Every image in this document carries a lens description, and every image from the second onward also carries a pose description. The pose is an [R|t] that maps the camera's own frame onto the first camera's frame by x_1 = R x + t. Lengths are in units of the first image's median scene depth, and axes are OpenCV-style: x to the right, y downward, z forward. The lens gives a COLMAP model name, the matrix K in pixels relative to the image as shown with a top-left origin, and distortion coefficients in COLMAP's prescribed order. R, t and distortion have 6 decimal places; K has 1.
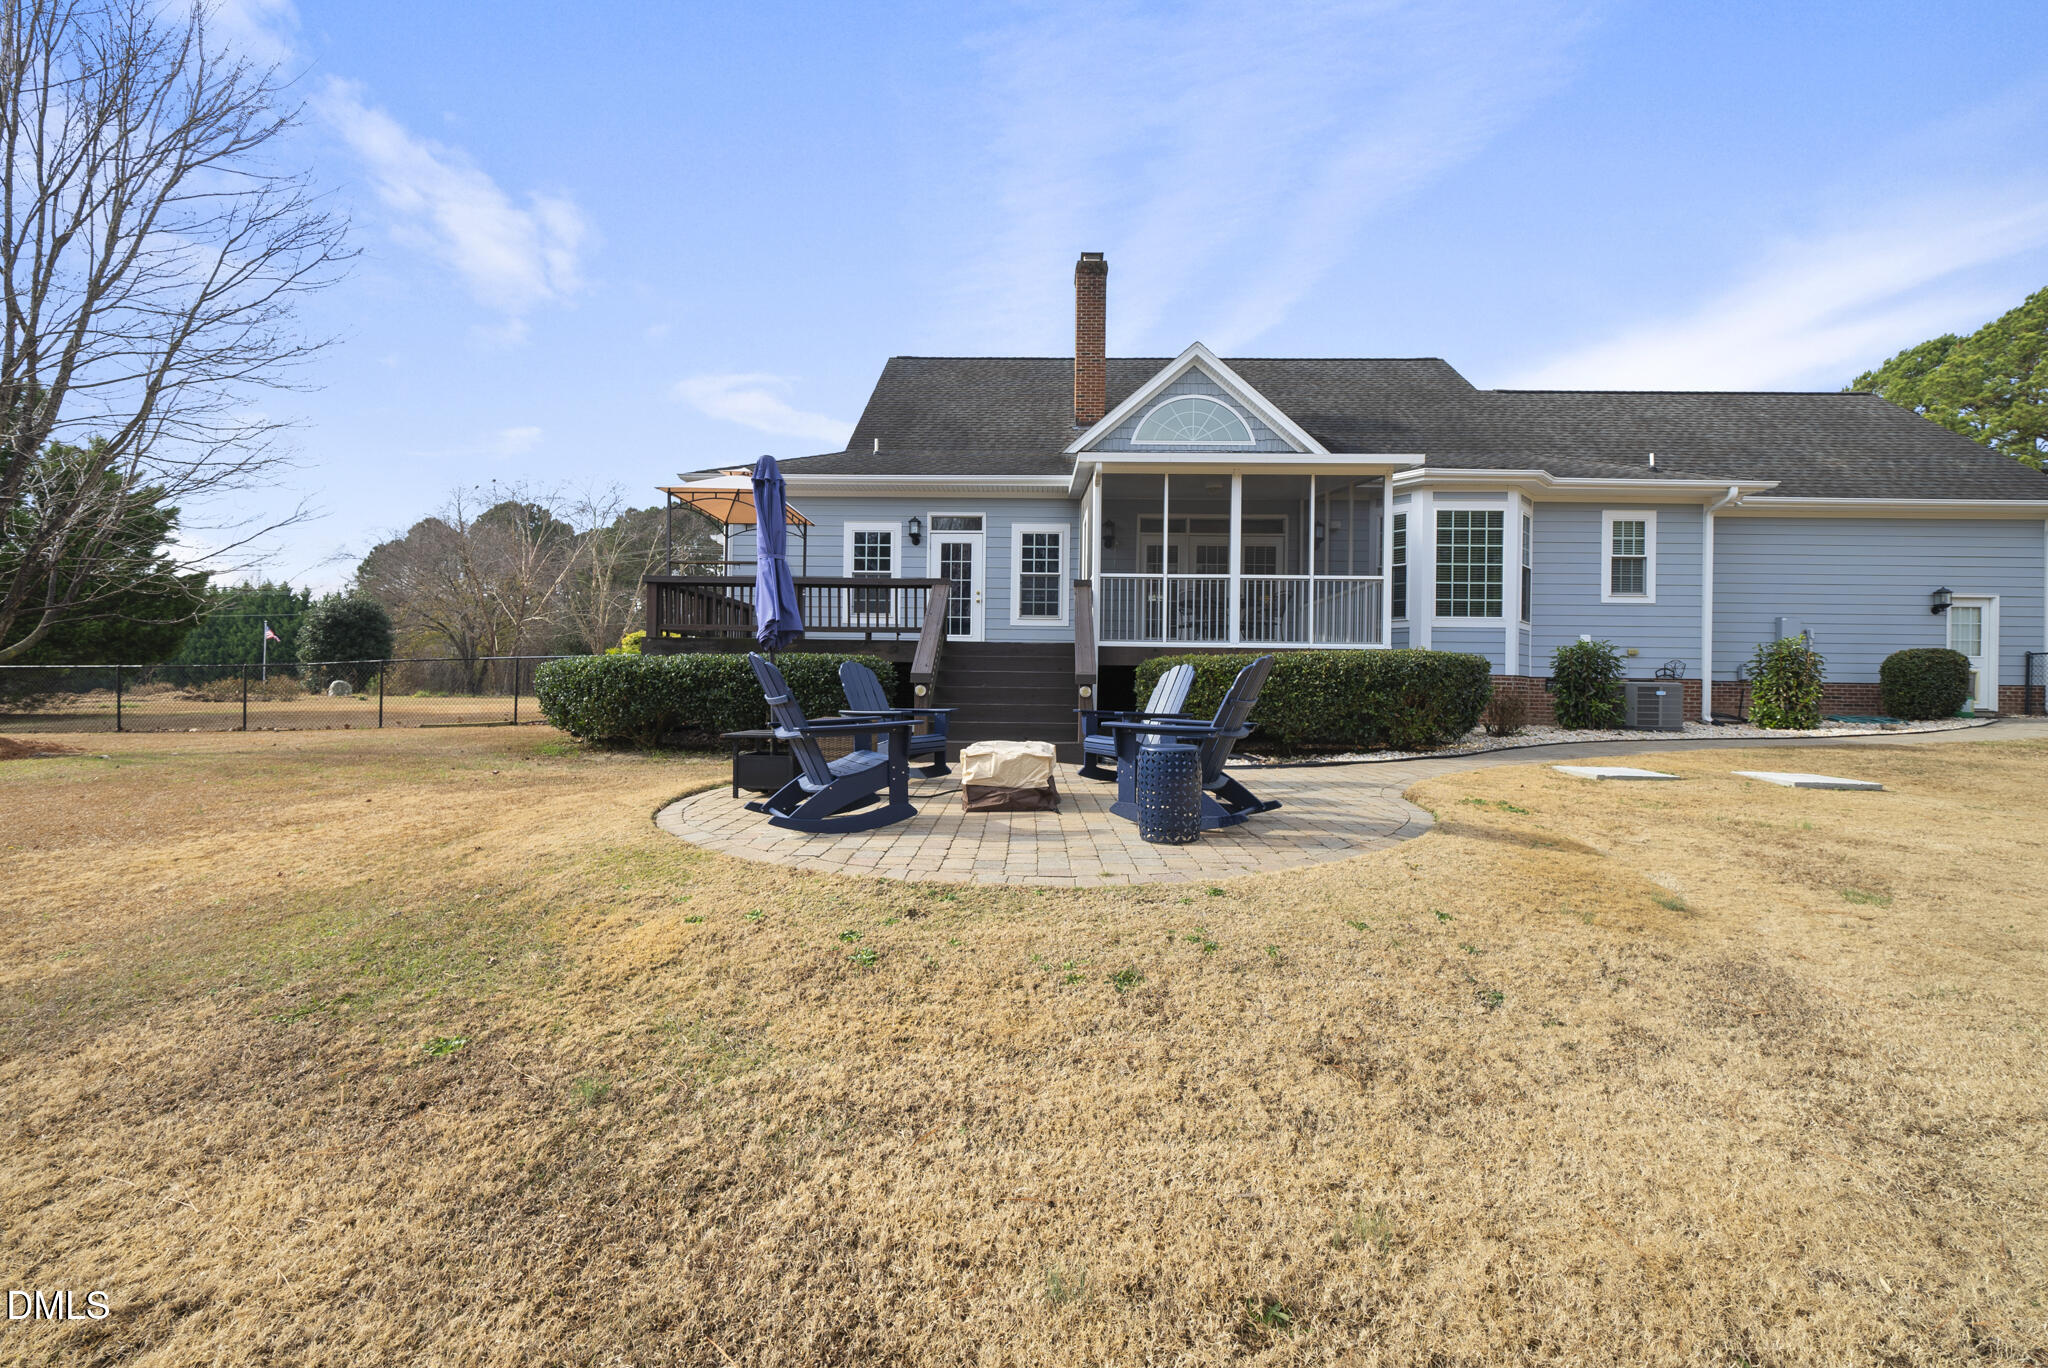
lens RADIAL K [[827.4, 0, 1021.6], [0, 827.4, 687.1], [0, 0, 1]] dist [-0.002697, 0.000175]
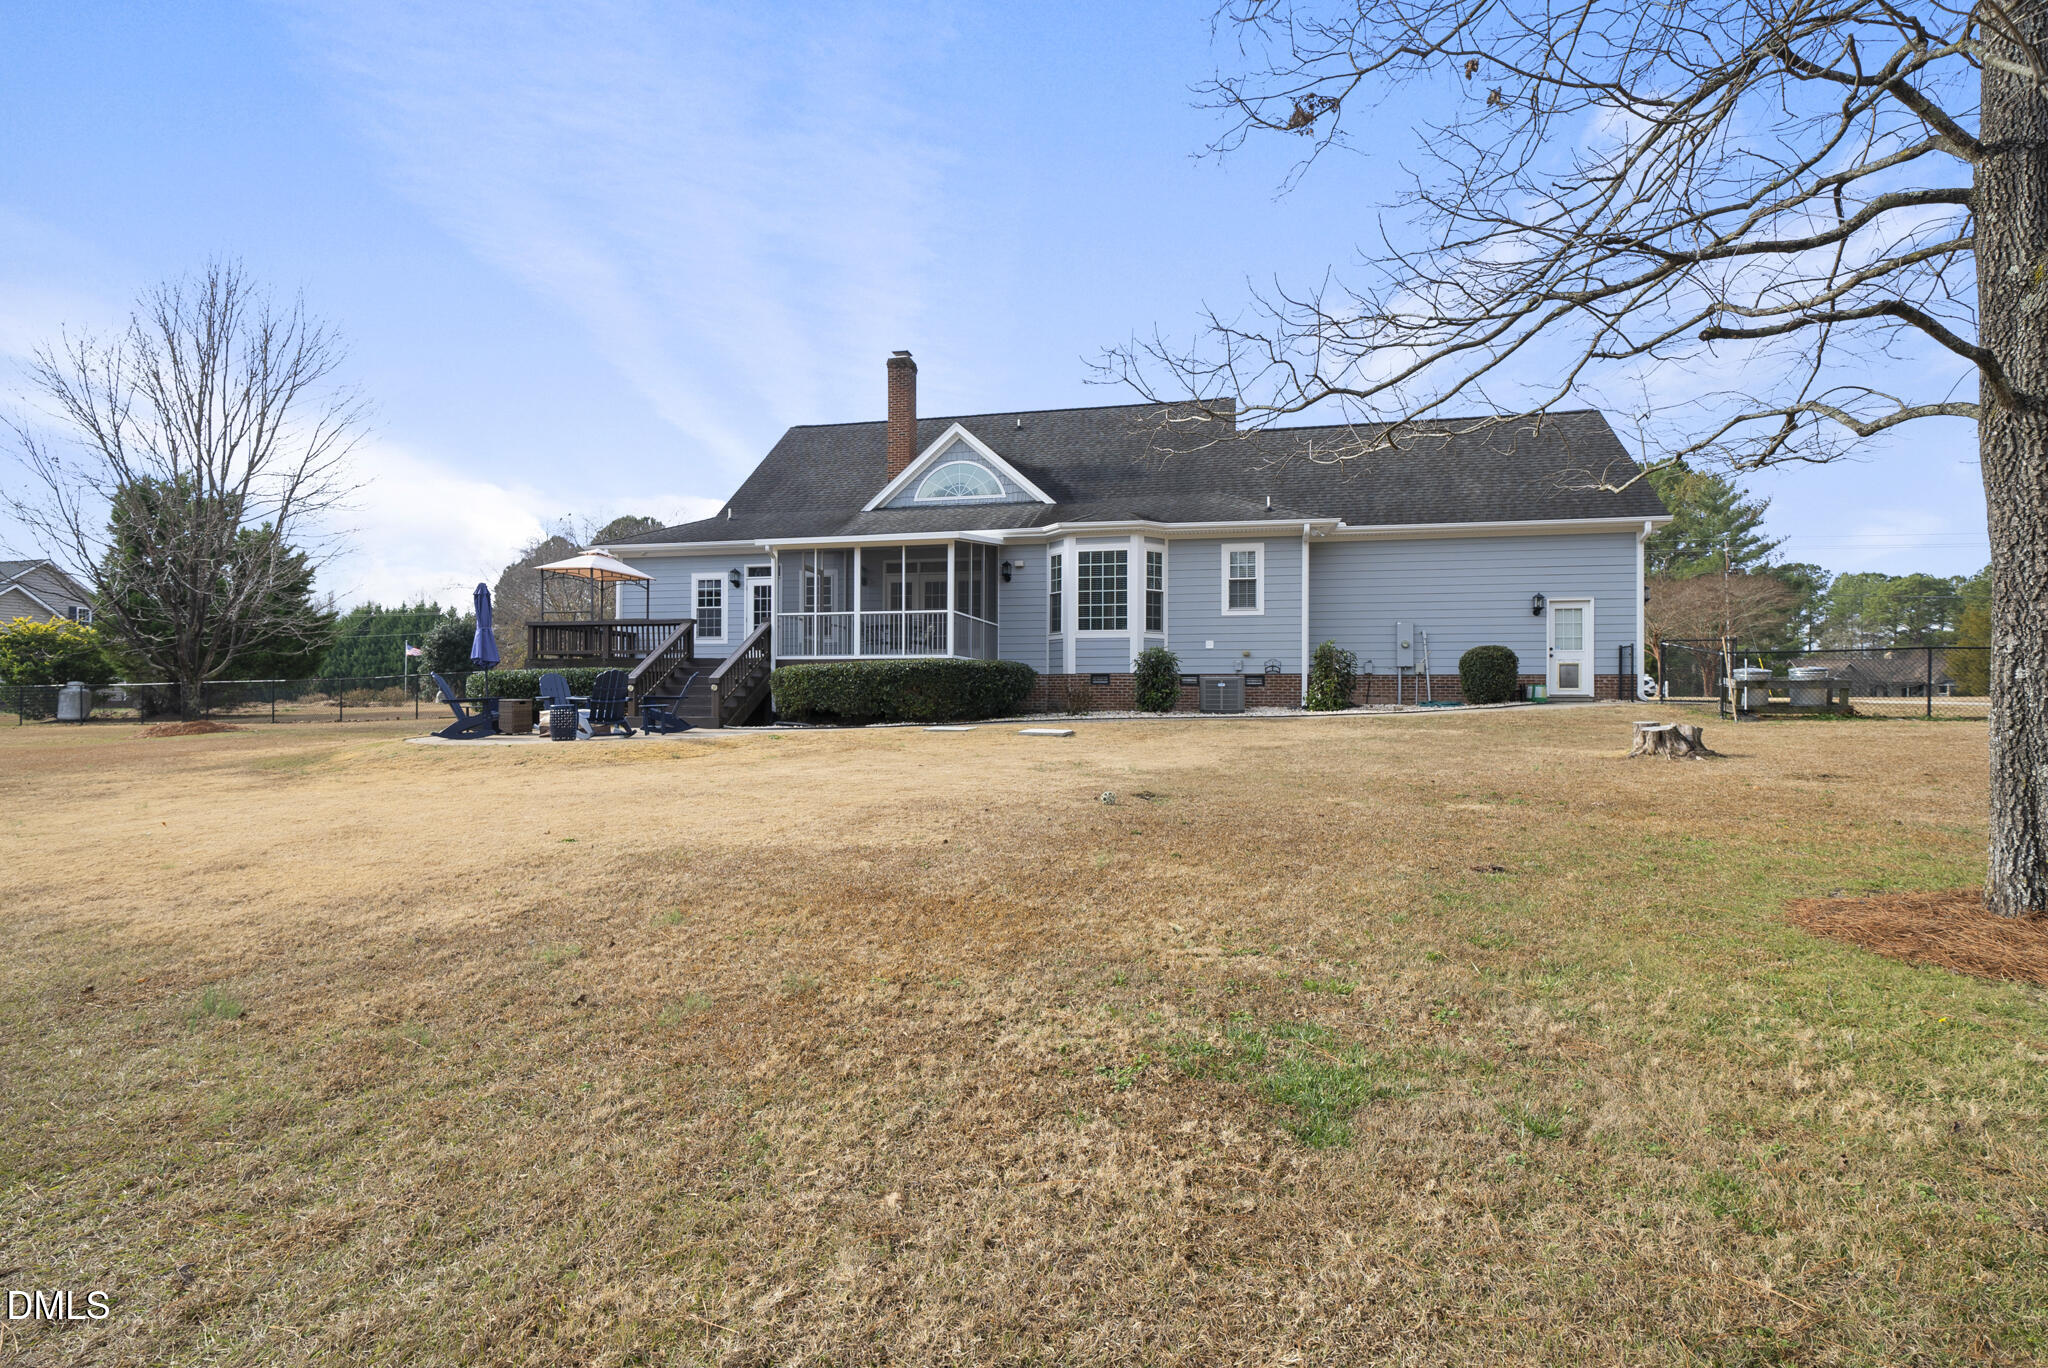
lens RADIAL K [[967.1, 0, 1027.2], [0, 967.1, 686.7], [0, 0, 1]] dist [-0.000714, -0.001326]
pose [[0.980499, -0.013001, -0.196094, 0.694579], [0.011735, 0.999902, -0.007616, 0.016719], [0.196174, 0.005166, 0.980556, -0.536634]]
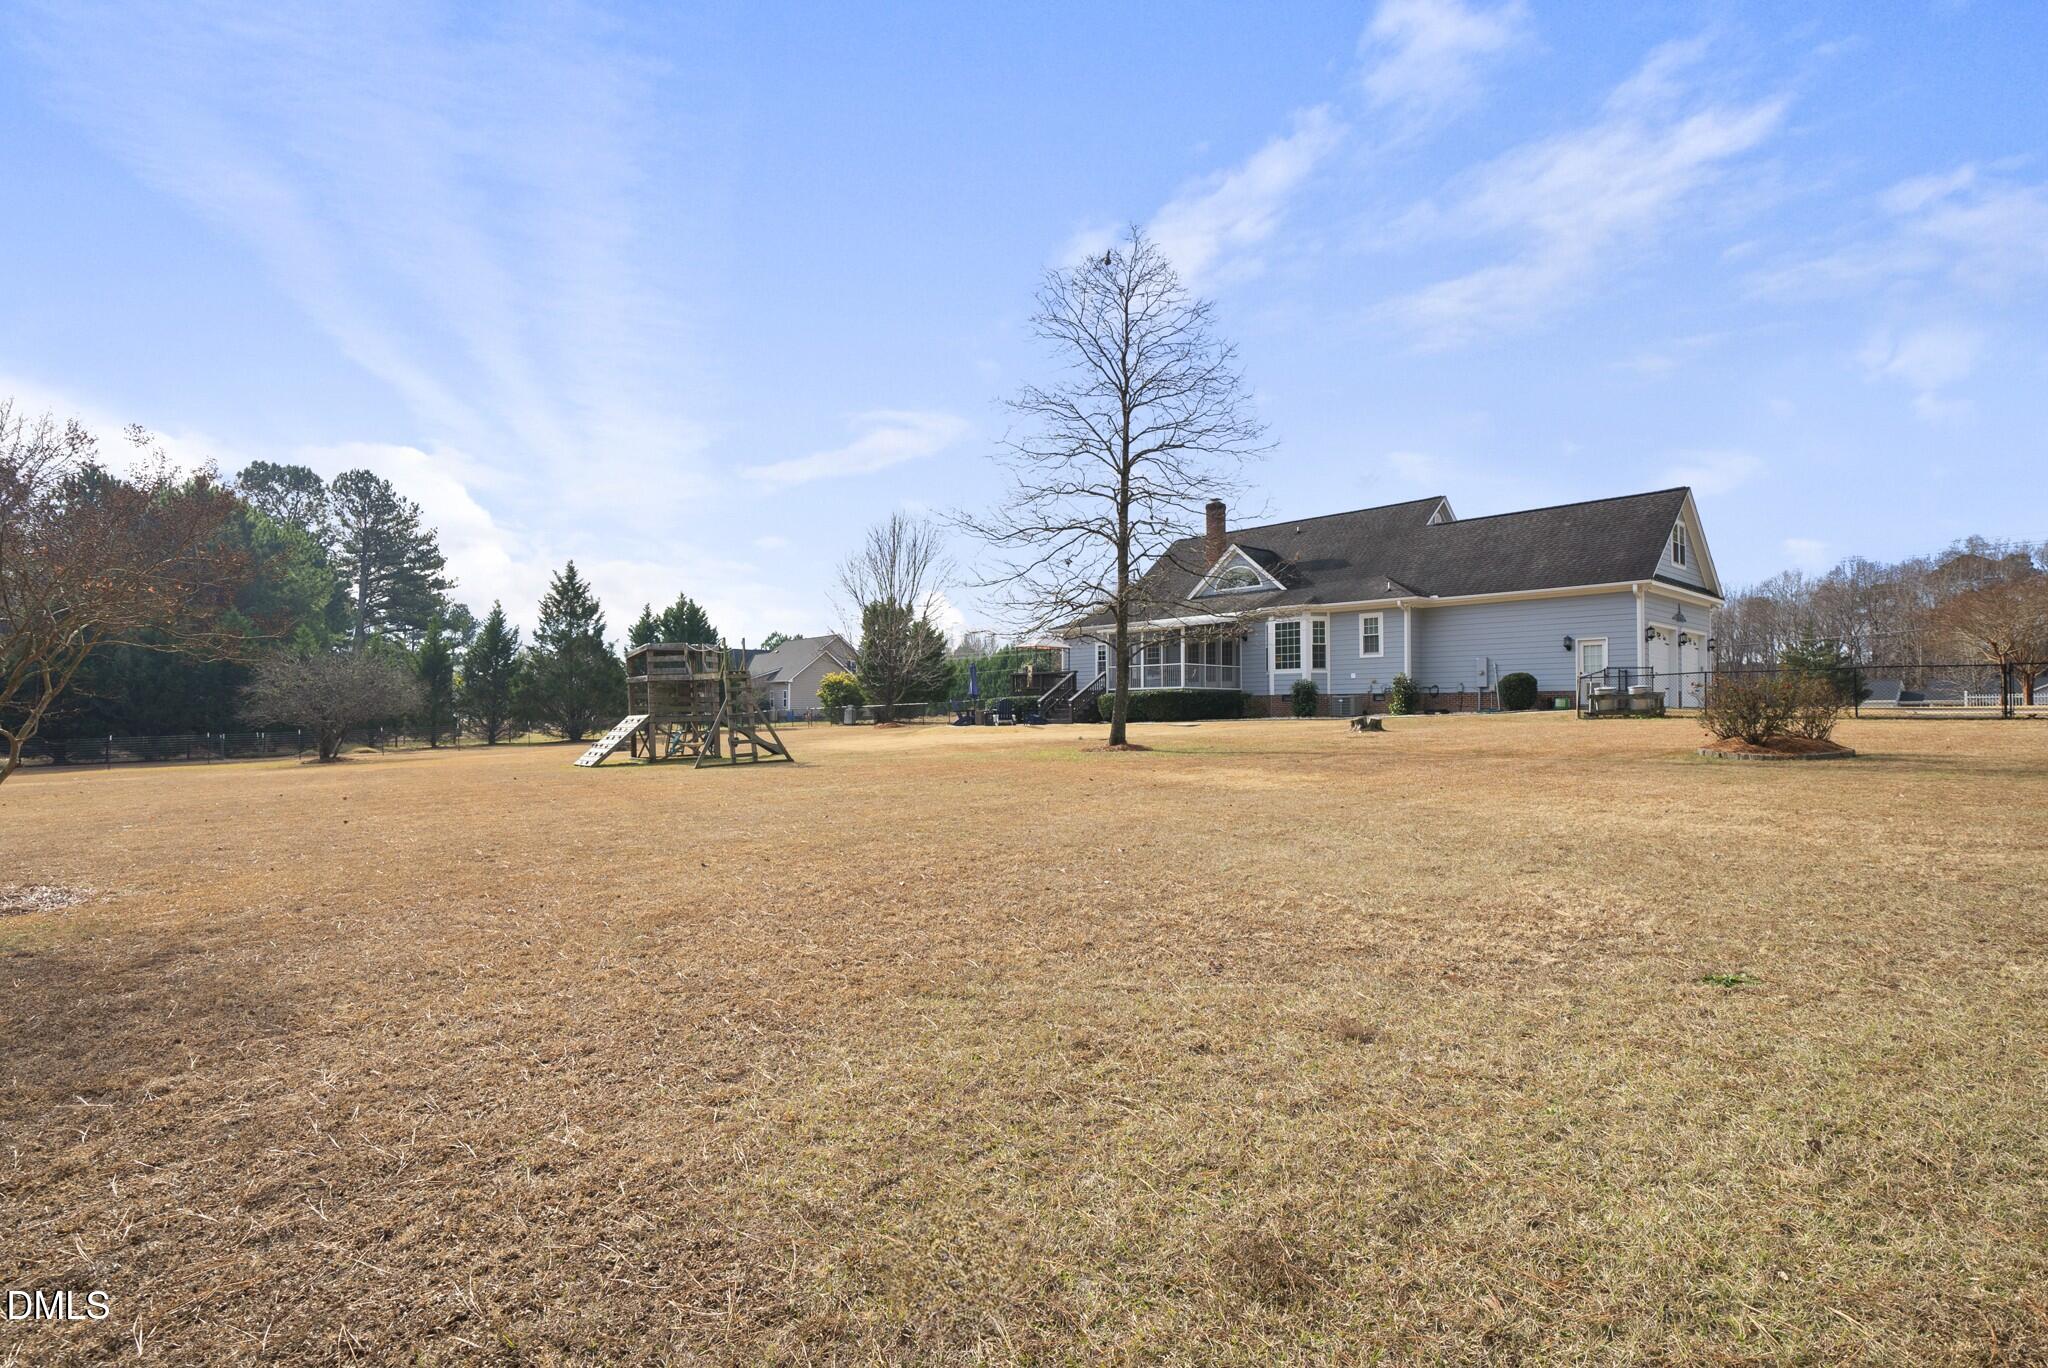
lens RADIAL K [[1006.4, 0, 1022.0], [0, 1006.4, 697.5], [0, 0, 1]] dist [0.002557, -0.000006]
pose [[0.691443, -0.026291, -0.721952, 1.941466], [0.012789, 0.999626, -0.024155, 0.048709], [0.722318, 0.007469, 0.691521, -1.379202]]
